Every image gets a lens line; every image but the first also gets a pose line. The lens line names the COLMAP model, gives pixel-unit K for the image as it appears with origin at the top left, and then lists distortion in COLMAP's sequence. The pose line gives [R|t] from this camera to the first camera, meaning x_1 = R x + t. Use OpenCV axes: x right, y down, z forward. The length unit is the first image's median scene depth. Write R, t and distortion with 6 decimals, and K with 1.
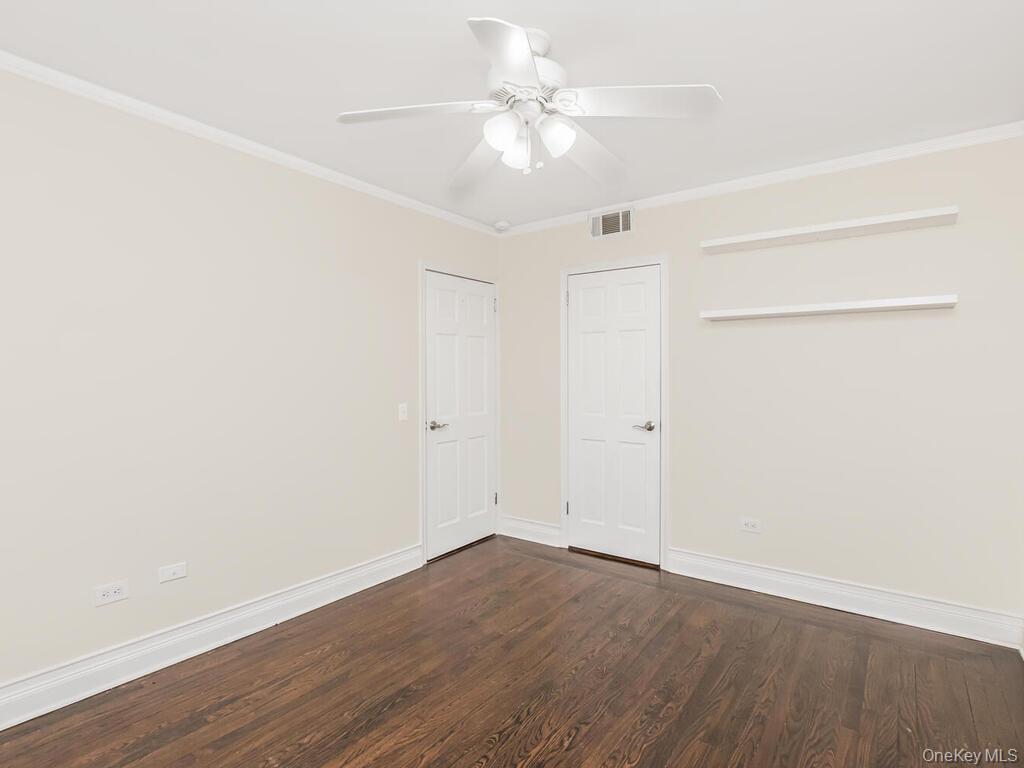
lens RADIAL K [[534.6, 0, 514.3], [0, 534.6, 384.4], [0, 0, 1]] dist [-0.003672, 0.001564]
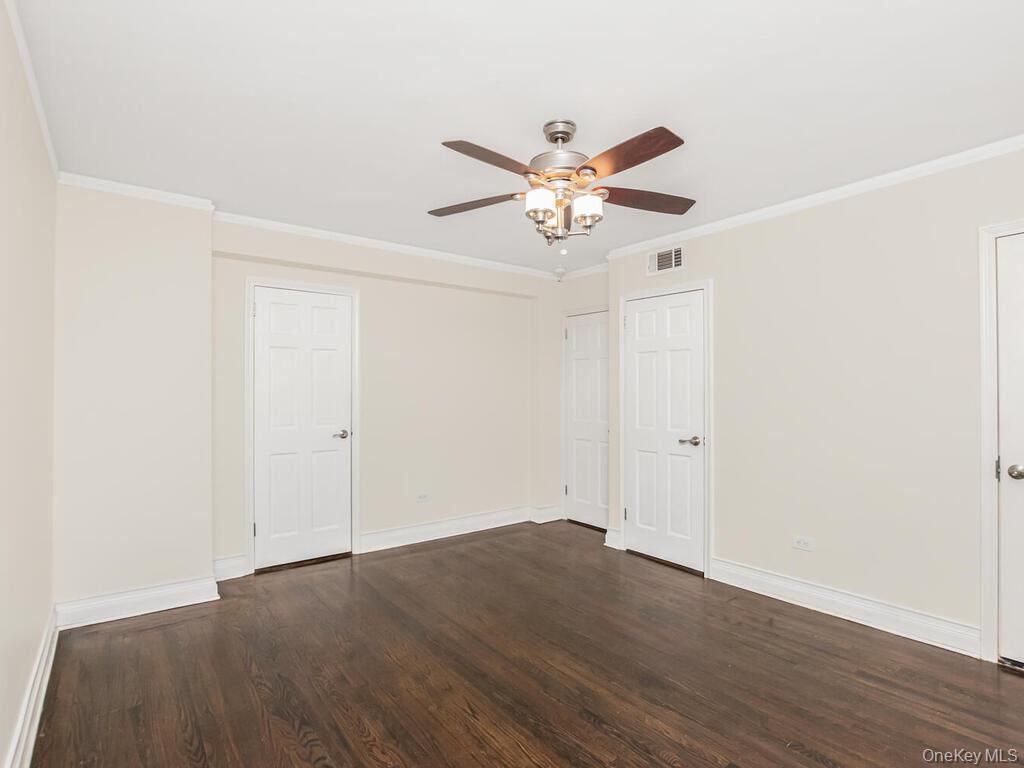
lens RADIAL K [[534.6, 0, 510.8], [0, 534.6, 385.7], [0, 0, 1]] dist [-0.003672, 0.001564]
pose [[0.954335, -0.002492, -0.298727, 0.225141], [-0.008012, 0.999392, -0.033934, 0.001212], [0.298630, 0.034778, 0.953735, -0.165420]]
